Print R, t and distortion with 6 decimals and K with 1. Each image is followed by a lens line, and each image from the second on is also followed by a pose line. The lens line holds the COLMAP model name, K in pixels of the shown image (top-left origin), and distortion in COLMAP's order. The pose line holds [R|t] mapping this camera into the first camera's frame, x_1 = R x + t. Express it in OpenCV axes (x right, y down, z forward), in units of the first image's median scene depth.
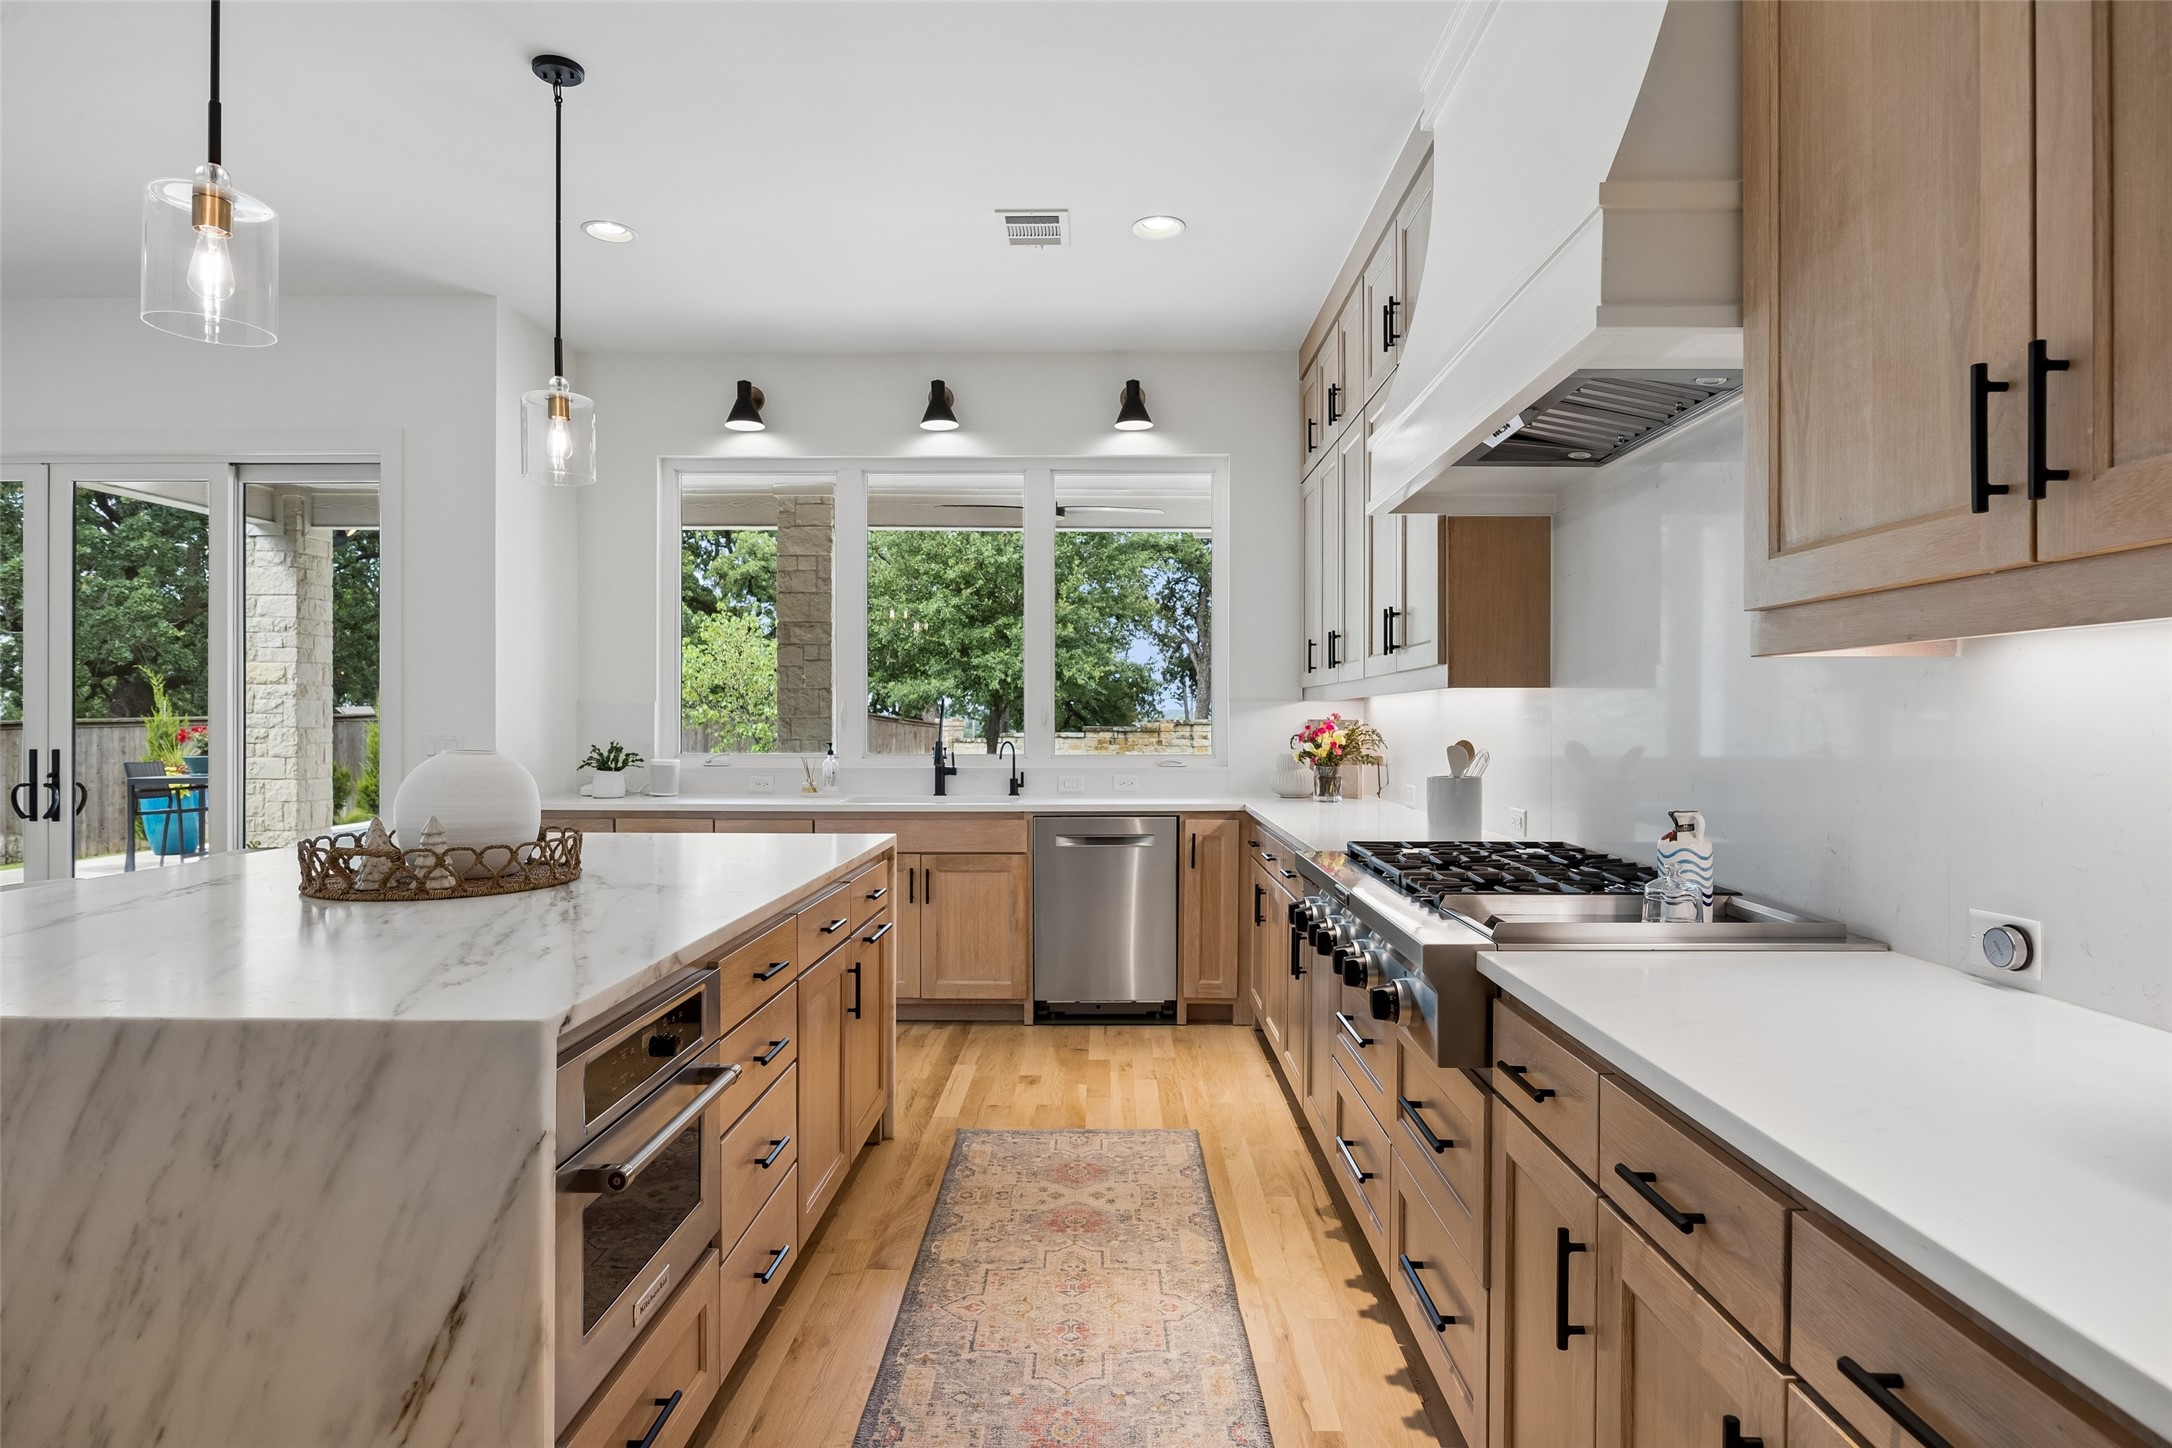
lens RADIAL K [[1139.6, 0, 1121.8], [0, 1139.6, 722.9], [0, 0, 1]] dist [0.000427, 0.000069]
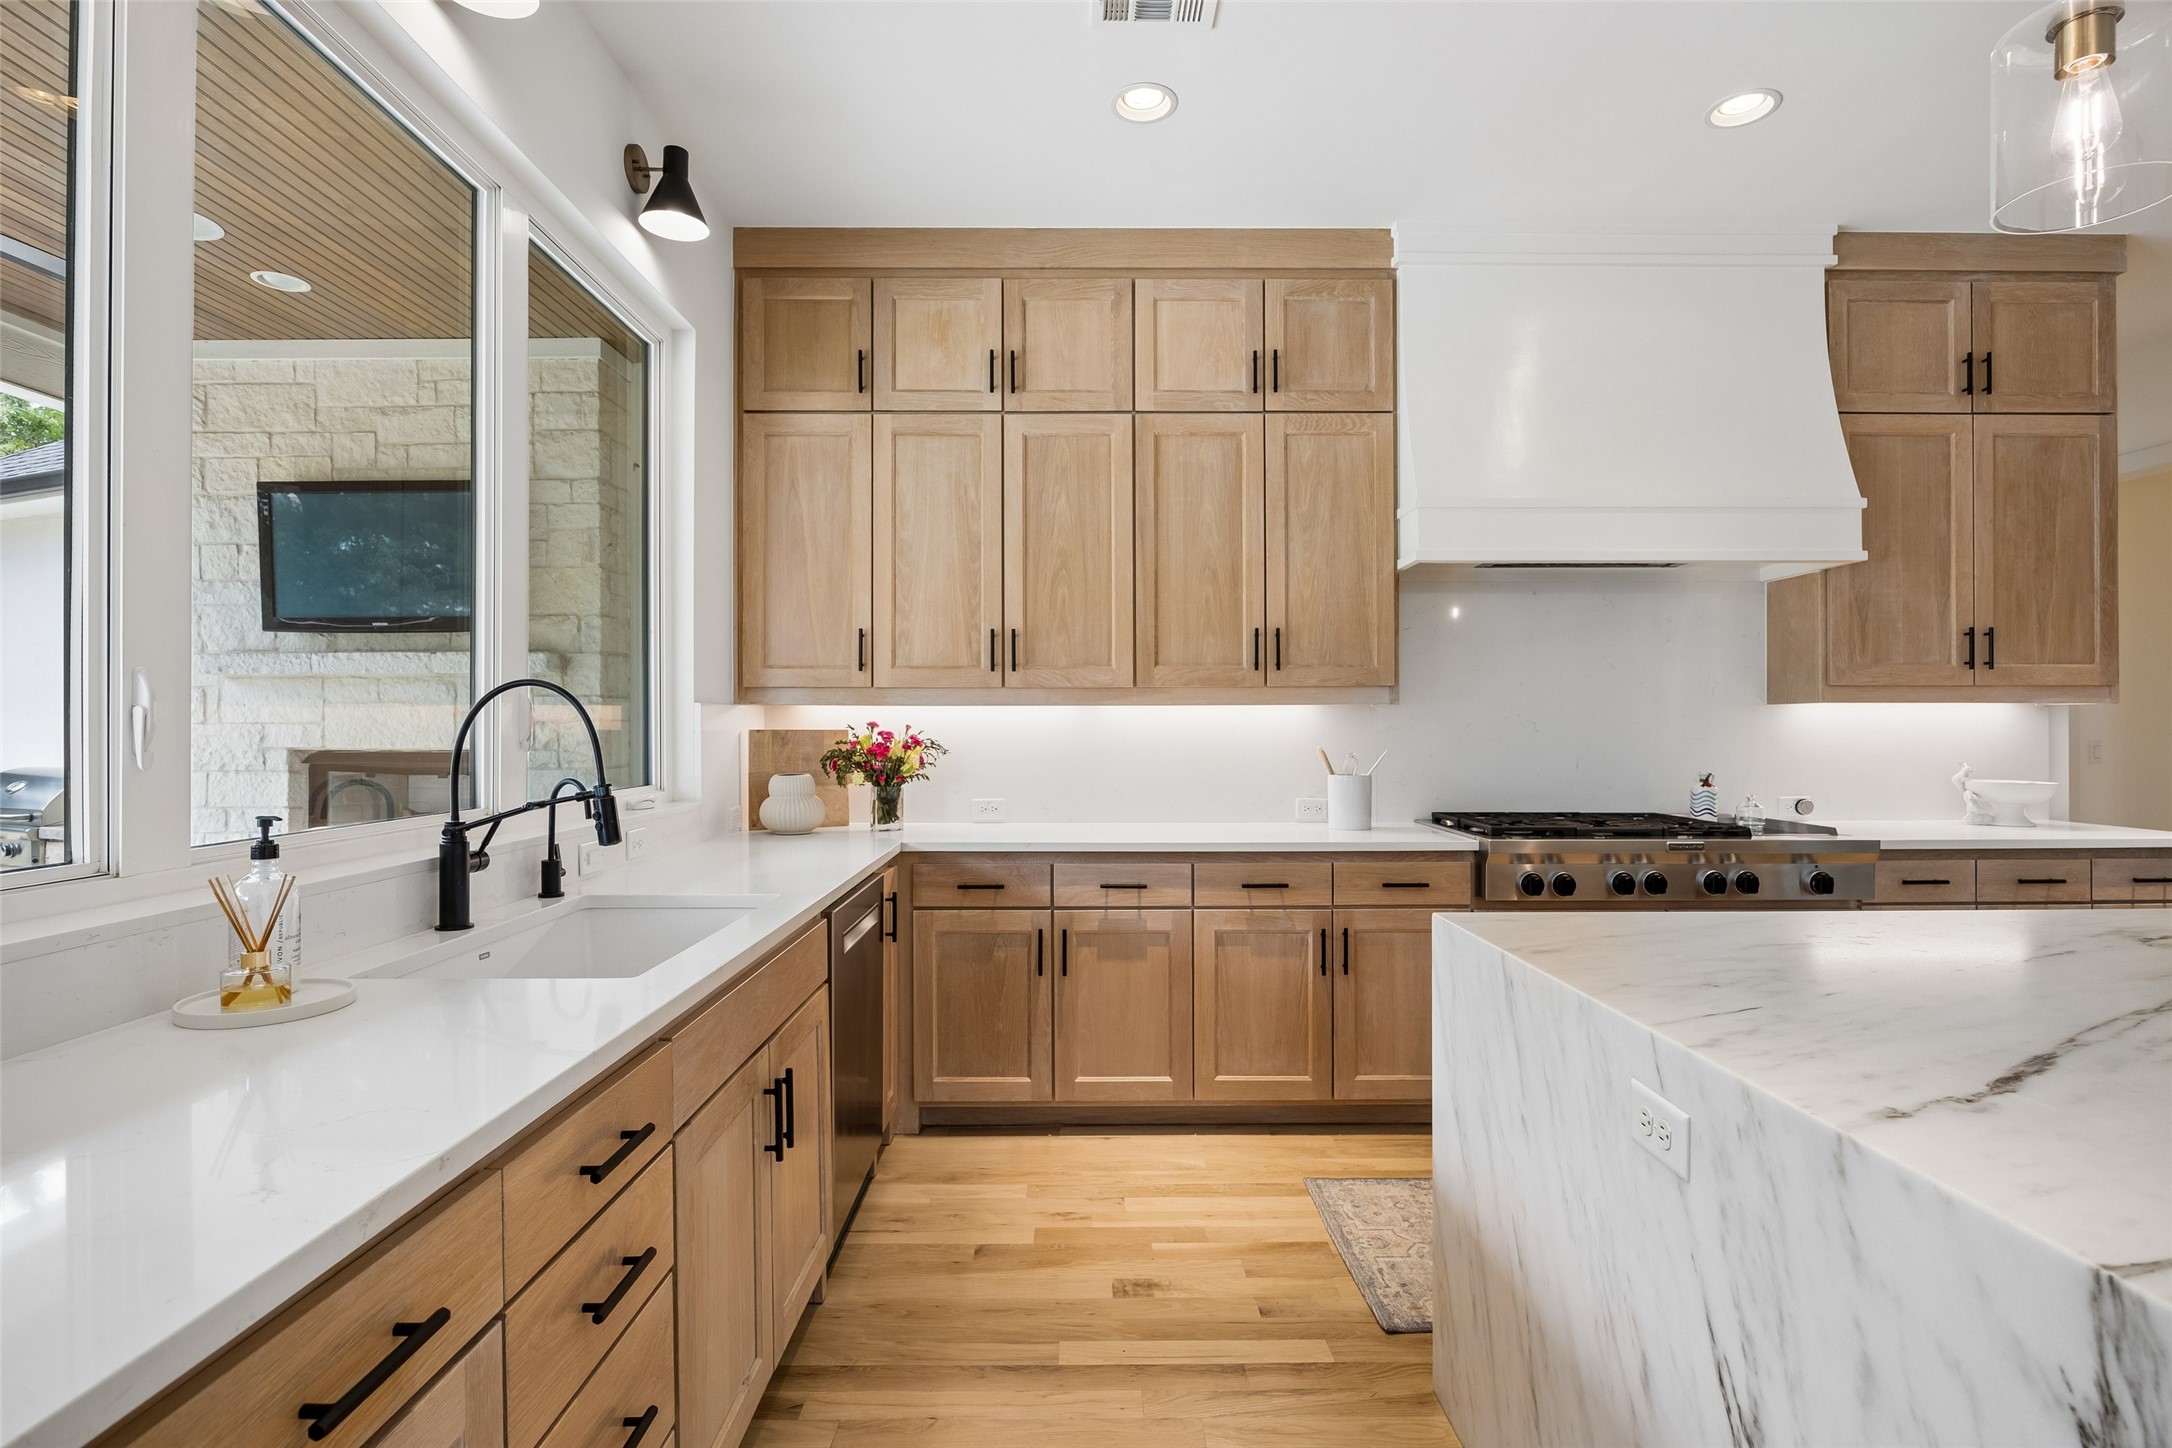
lens RADIAL K [[1025.2, 0, 1087.0], [0, 1025.2, 717.3], [0, 0, 1]] dist [-0.007898, 0.000538]
pose [[0.005086, 0.003650, 0.999980, -0.680713], [0.002133, 0.999991, -0.003661, -0.009139], [-0.999985, 0.002151, 0.005078, 1.051494]]
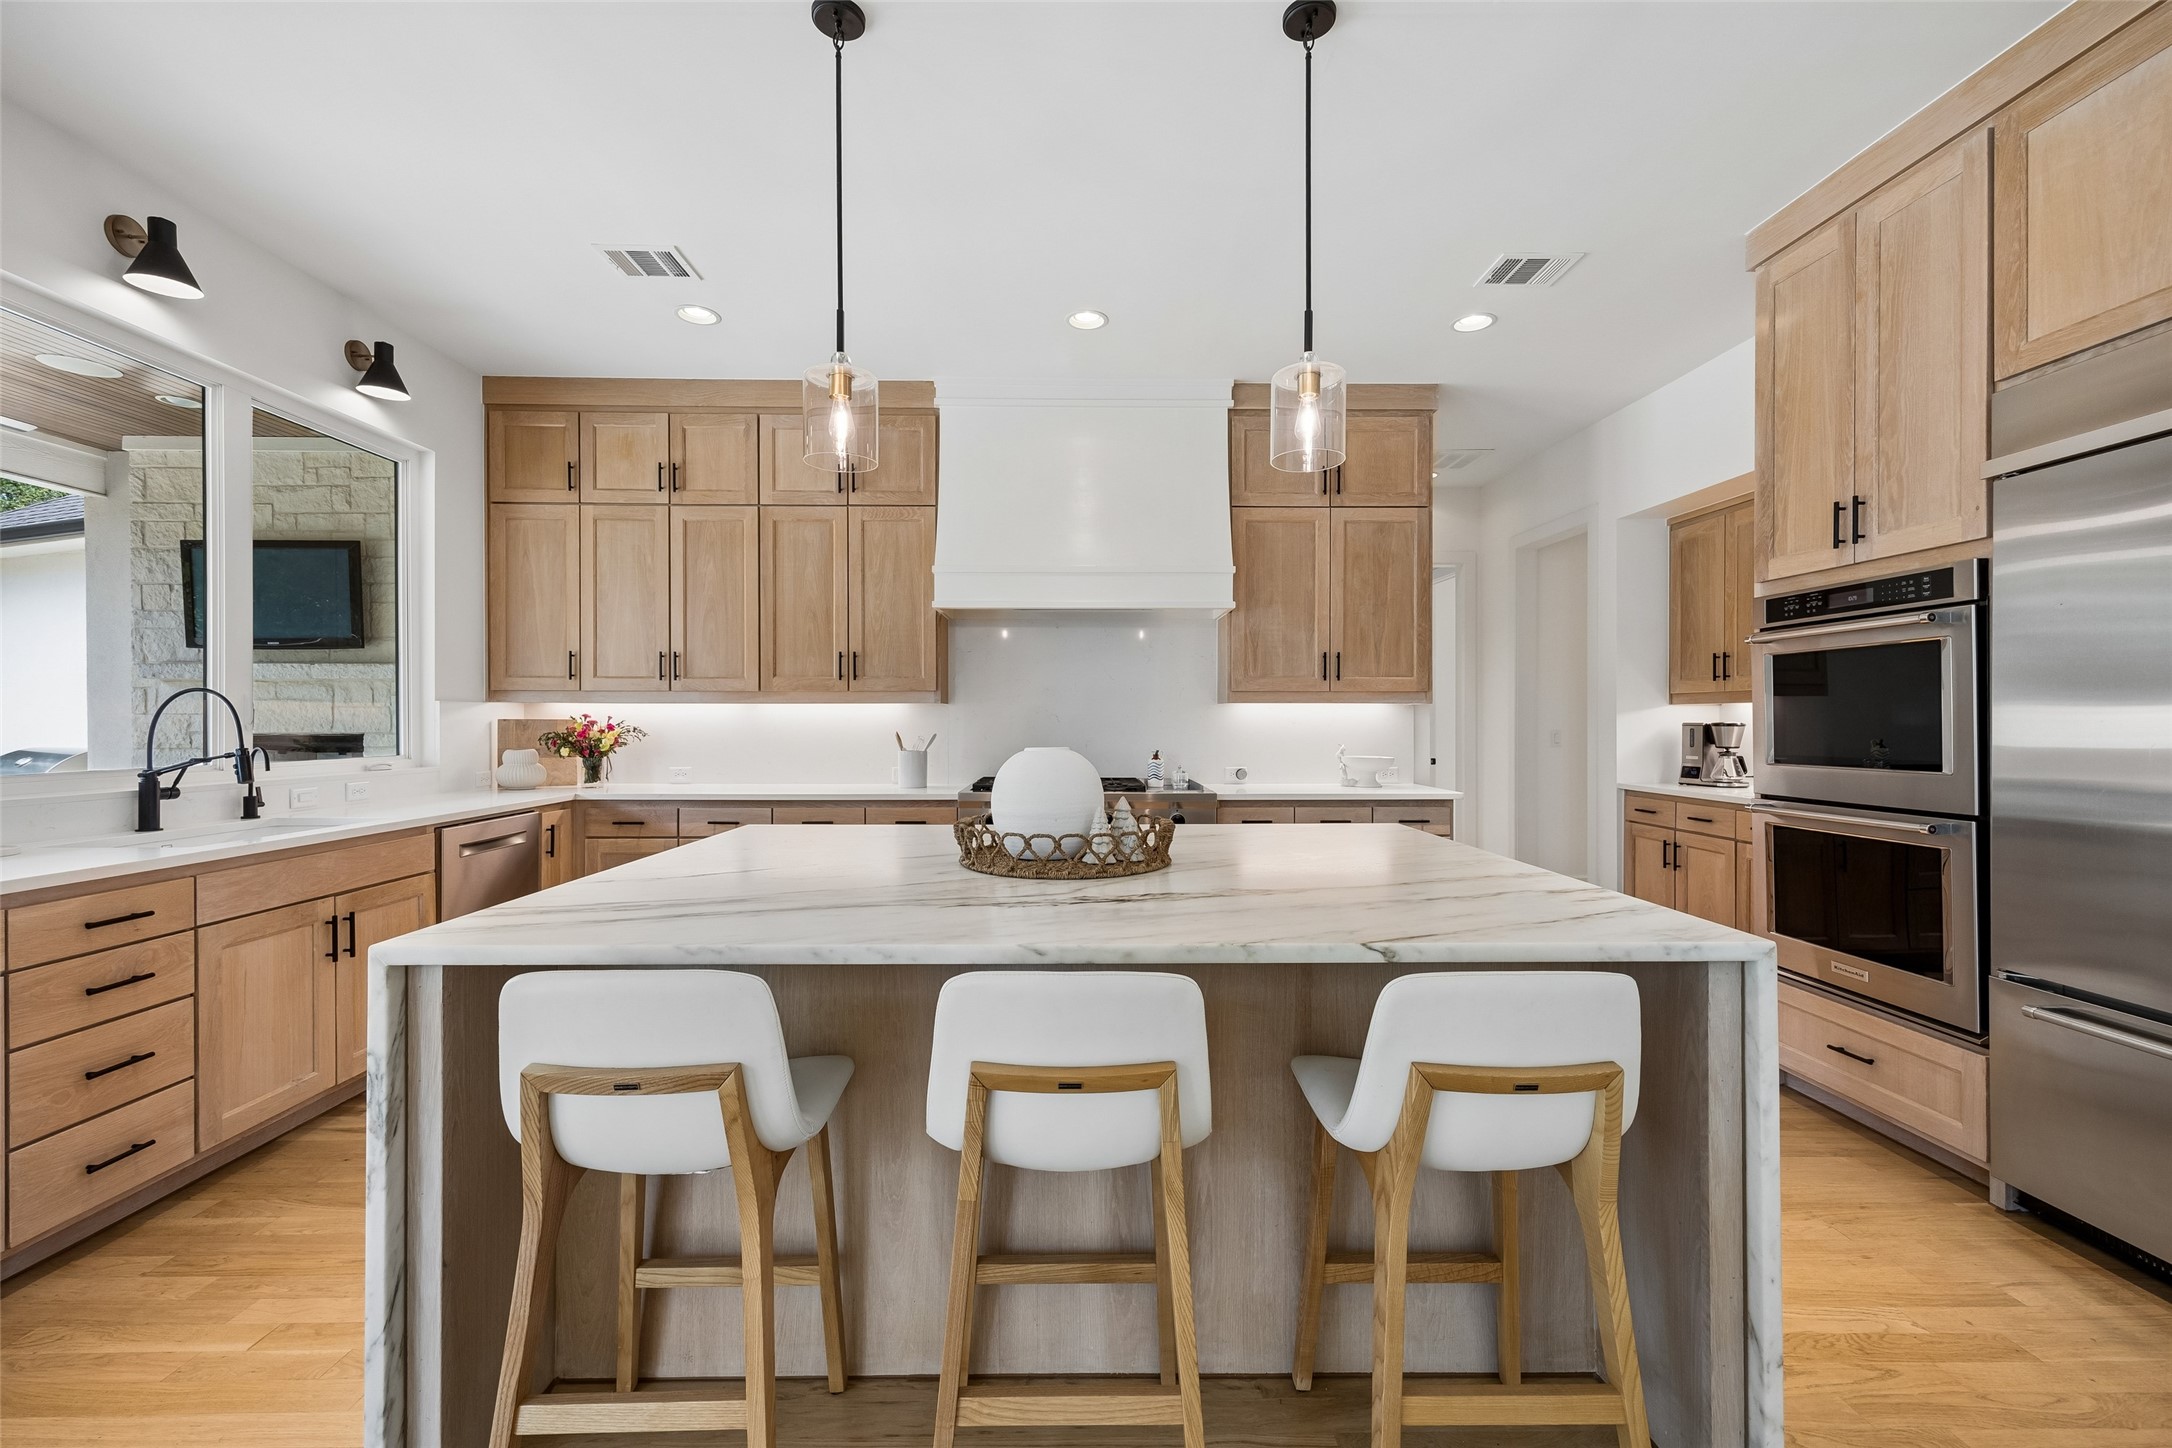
lens RADIAL K [[883.7, 0, 1085.8], [0, 883.7, 718.2], [0, 0, 1]] dist [0.014447, -0.000306]
pose [[-0.000945, -0.004013, 0.999992, -0.932760], [-0.000368, 0.999992, 0.004013, -0.008307], [-0.999999, -0.000364, -0.000946, 0.594038]]
